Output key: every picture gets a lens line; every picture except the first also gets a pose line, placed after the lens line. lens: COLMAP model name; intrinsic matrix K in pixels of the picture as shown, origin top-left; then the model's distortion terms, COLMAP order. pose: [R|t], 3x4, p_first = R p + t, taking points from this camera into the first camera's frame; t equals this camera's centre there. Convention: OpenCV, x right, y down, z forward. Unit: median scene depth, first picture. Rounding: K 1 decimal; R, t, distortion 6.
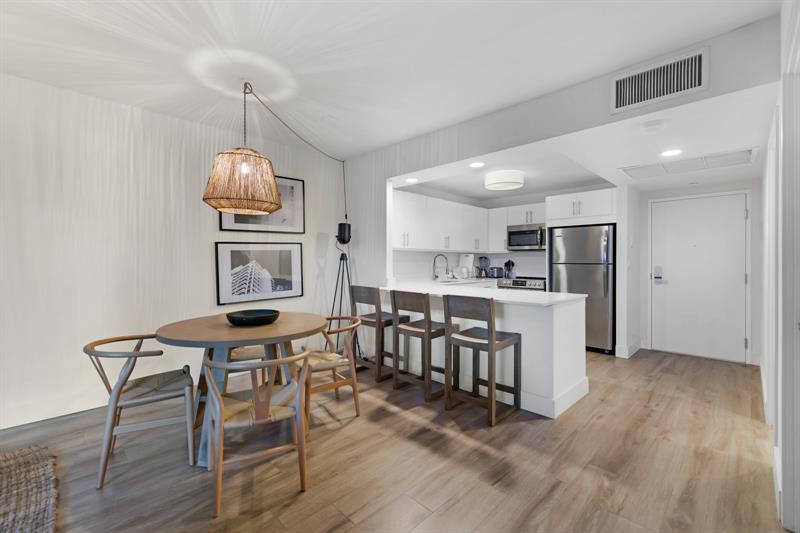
lens RADIAL K [[347.4, 0, 398.1], [0, 347.4, 262.9], [0, 0, 1]] dist [-0.000092, 0.000139]
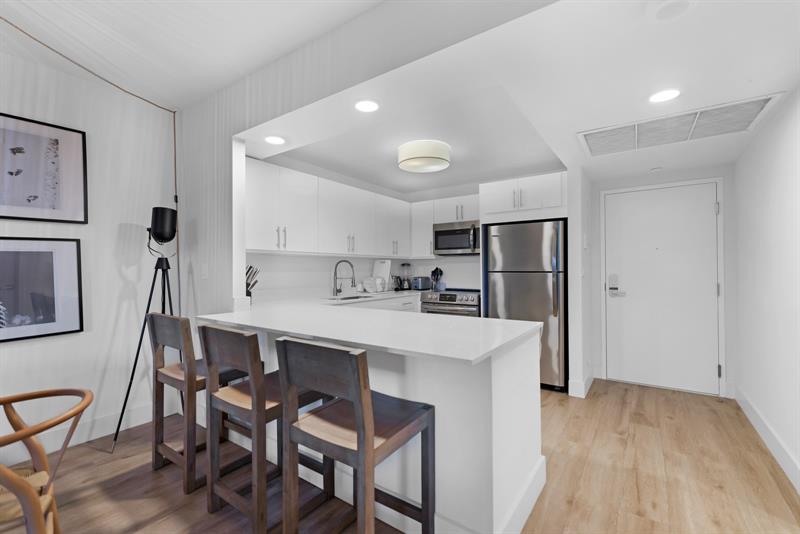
lens RADIAL K [[351.6, 0, 400.0], [0, 351.6, 267.0], [0, 0, 1]] dist [0.000951, 0.000034]
pose [[0.985009, -0.004727, 0.172436, 0.135015], [0.006709, 0.999918, -0.010913, -0.001364], [-0.172370, 0.011906, 0.984960, 0.306014]]
